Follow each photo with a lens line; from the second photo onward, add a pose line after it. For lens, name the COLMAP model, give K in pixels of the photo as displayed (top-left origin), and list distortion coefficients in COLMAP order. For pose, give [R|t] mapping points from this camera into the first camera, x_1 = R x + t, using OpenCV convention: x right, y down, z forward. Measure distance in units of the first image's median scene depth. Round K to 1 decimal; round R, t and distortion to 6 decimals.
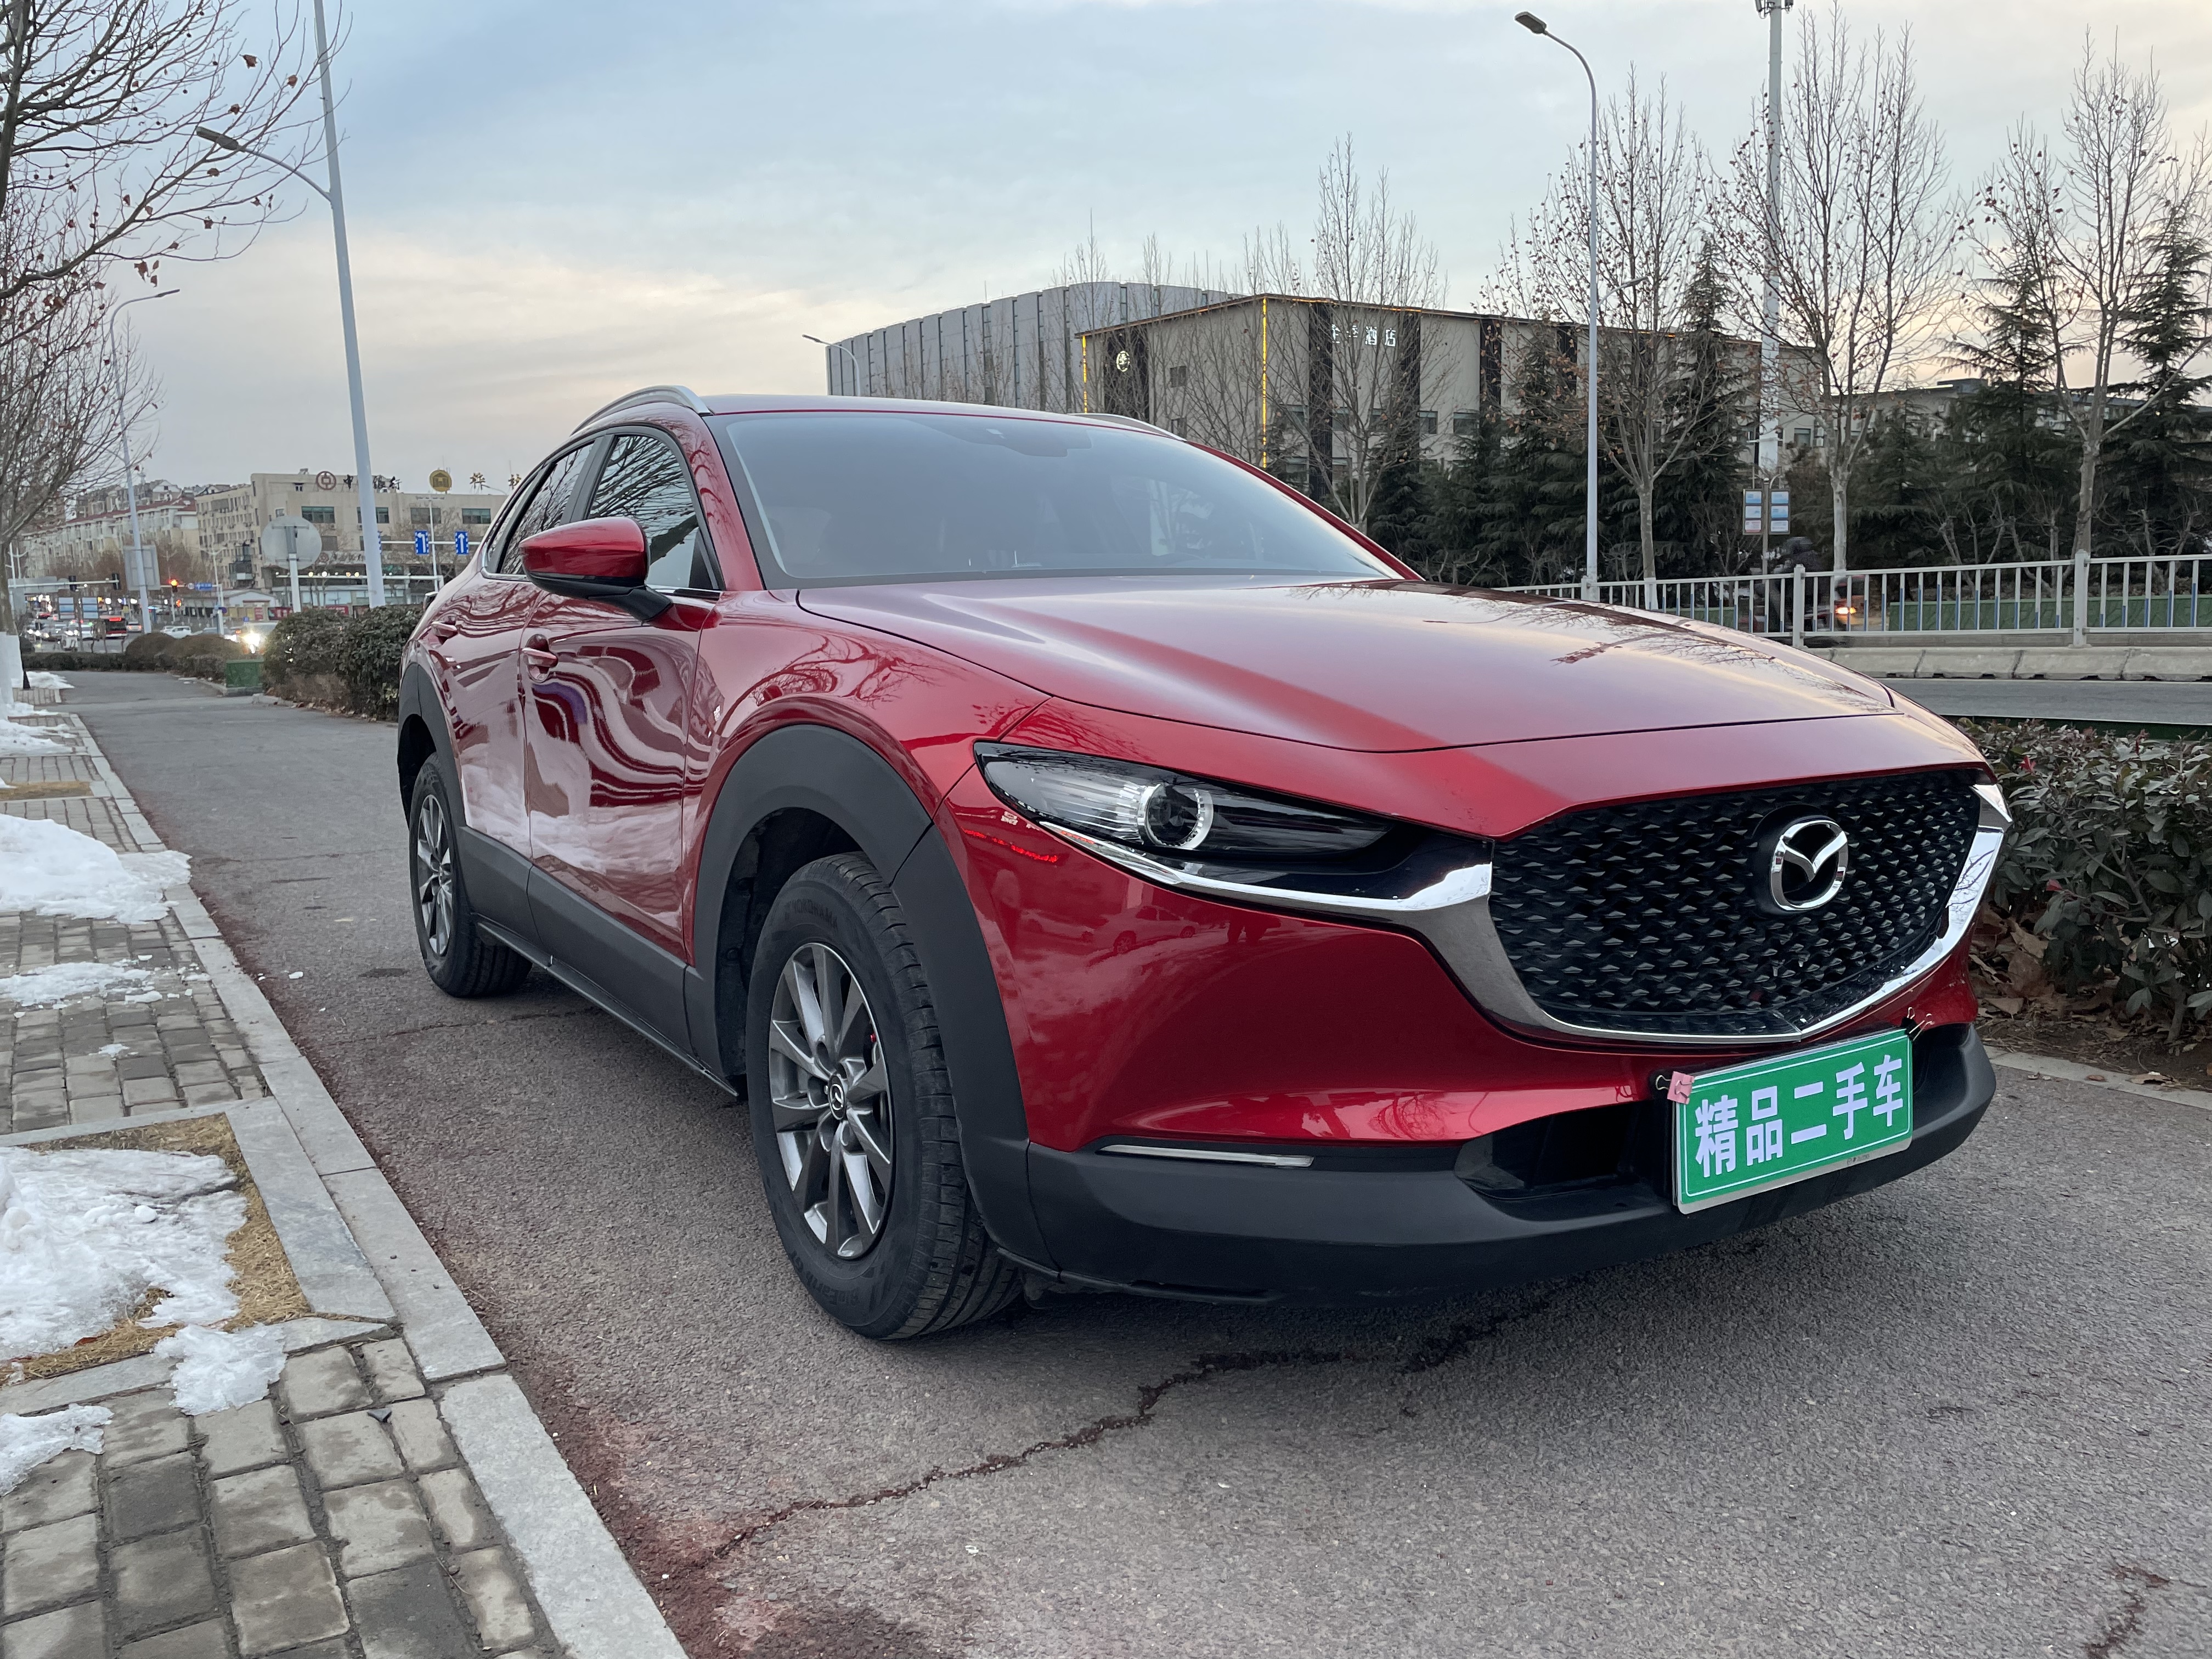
lens RADIAL K [[1671.7, 0, 1074.0], [0, 1671.7, 817.9], [0, 0, 1]] dist [0.099786, -0.121572]
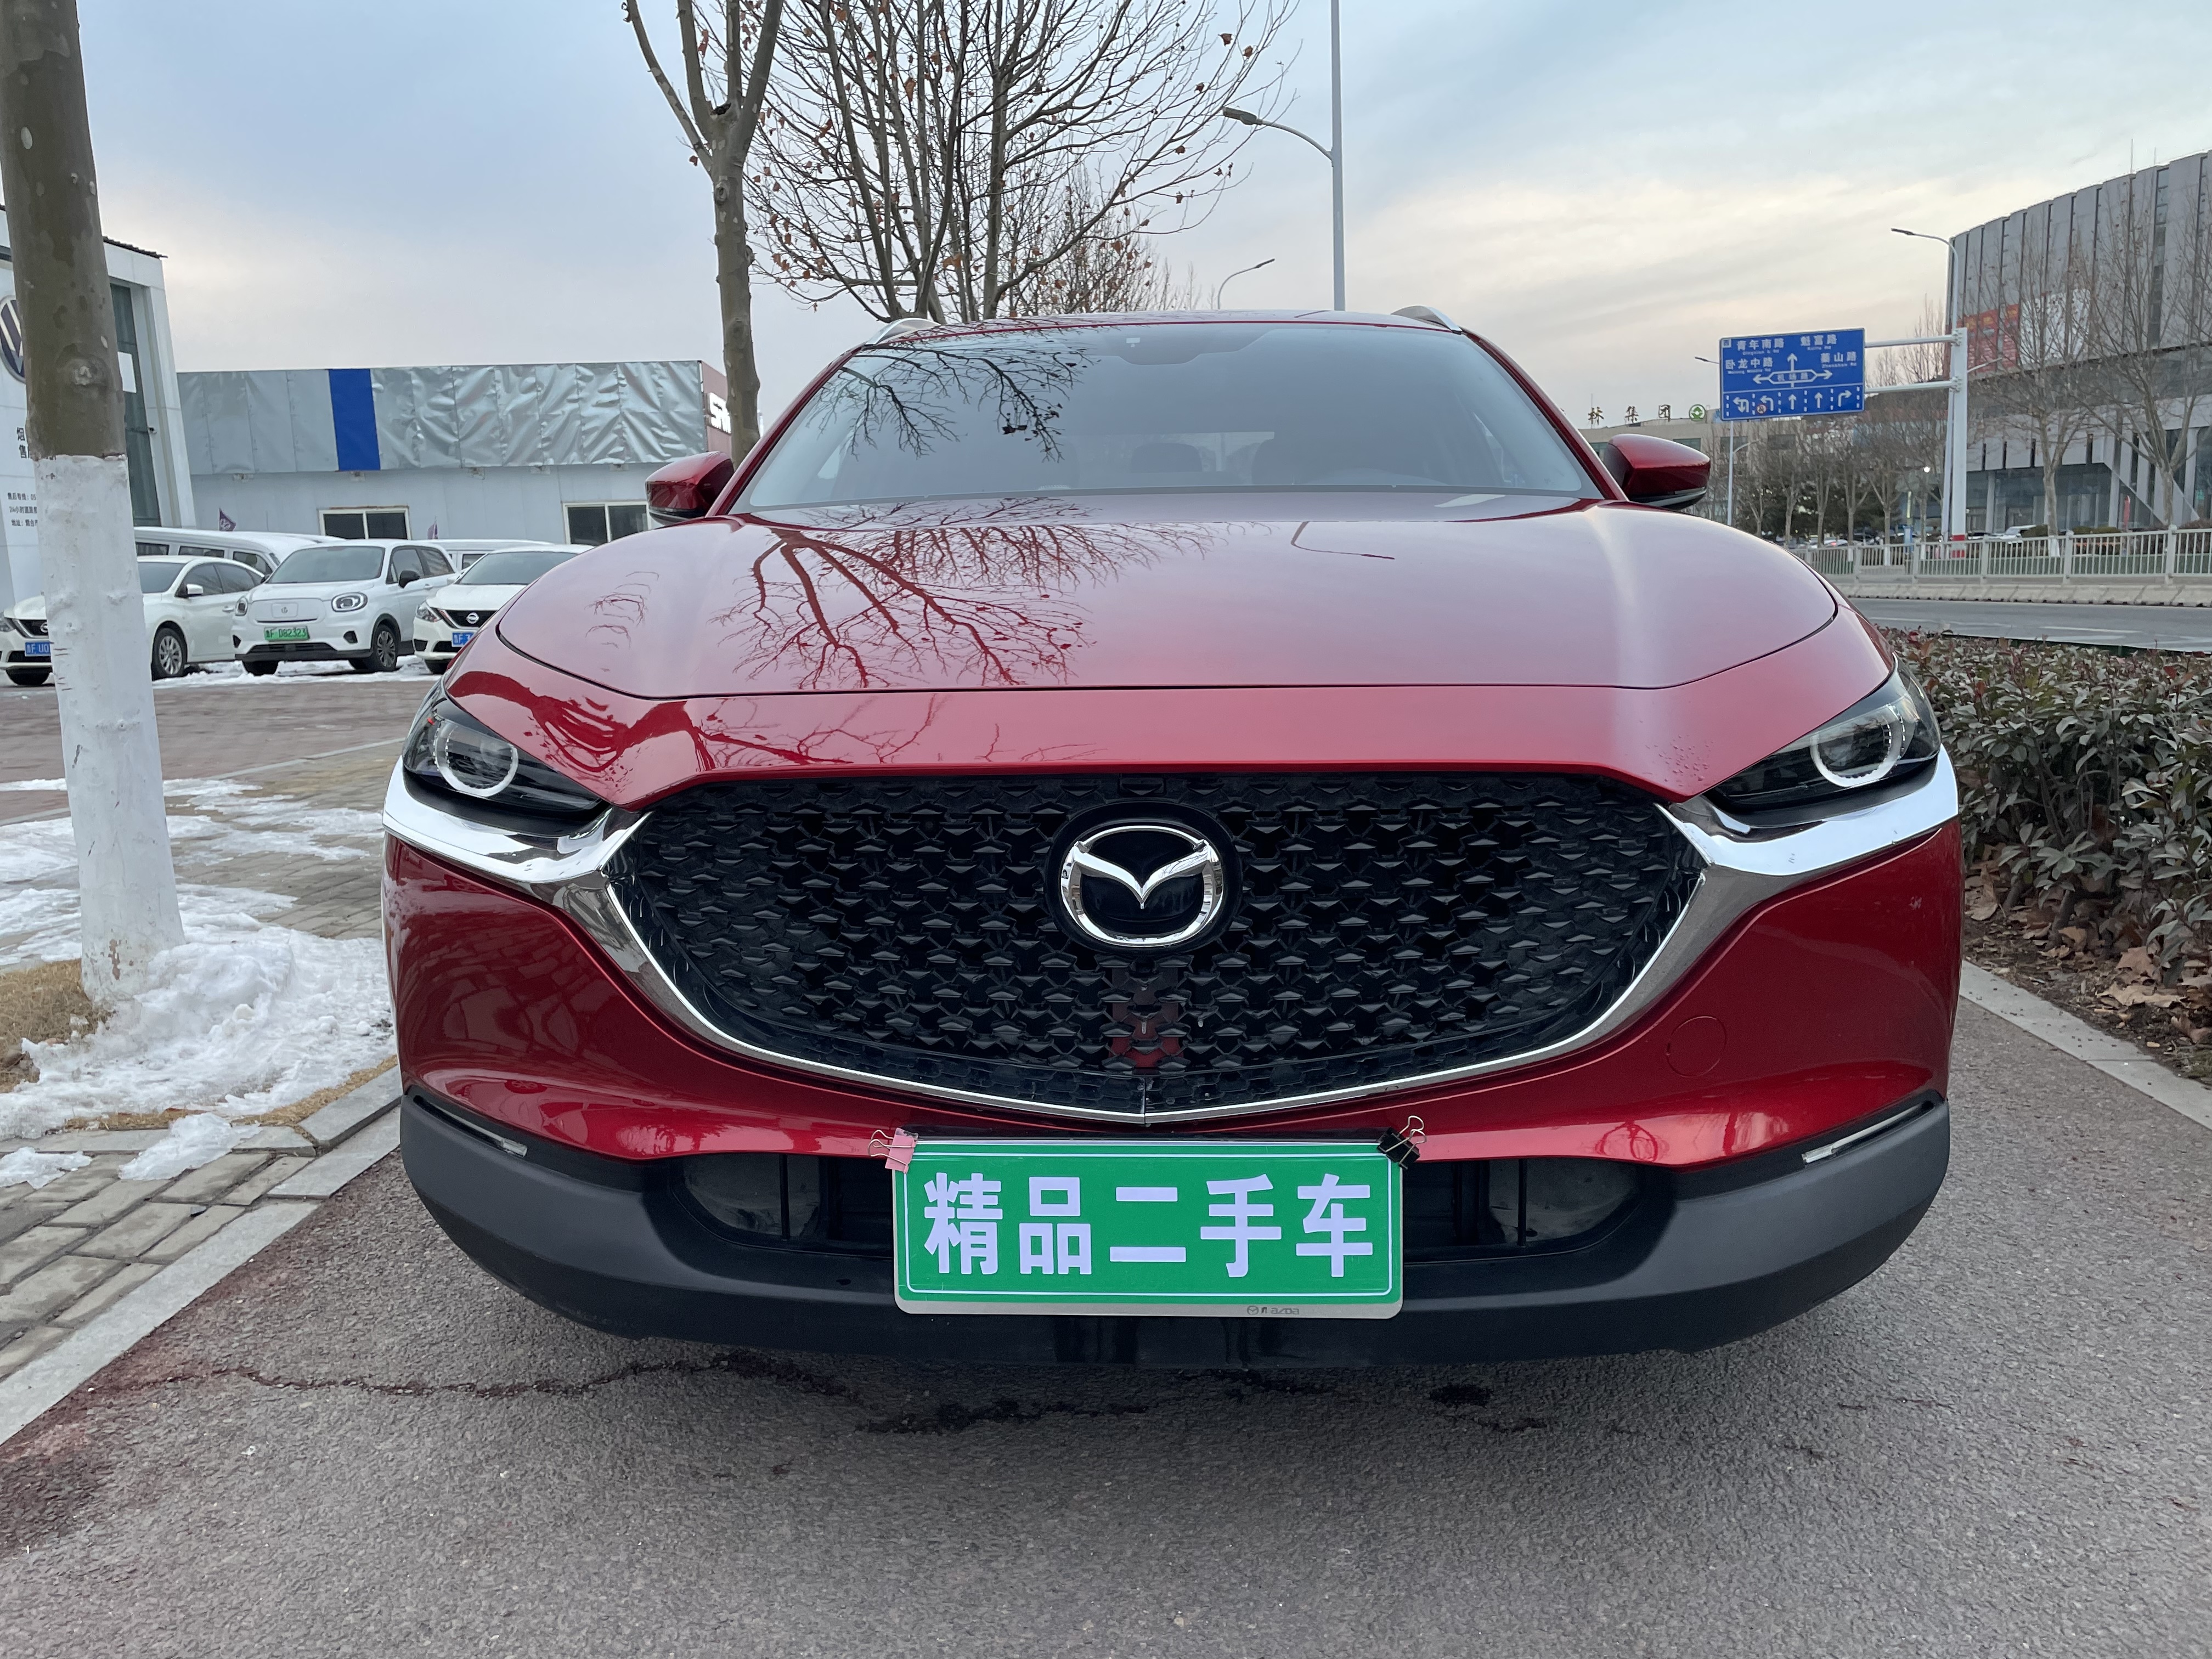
lens RADIAL K [[1671.6, 0, 1106.0], [0, 1671.6, 829.5], [0, 0, 1]] dist [0.097188, -0.111745]
pose [[0.817218, 0.092408, -0.568871, 0.800267], [-0.067254, 0.995609, 0.065113, -0.040757], [0.572391, -0.014953, 0.819845, 0.394840]]
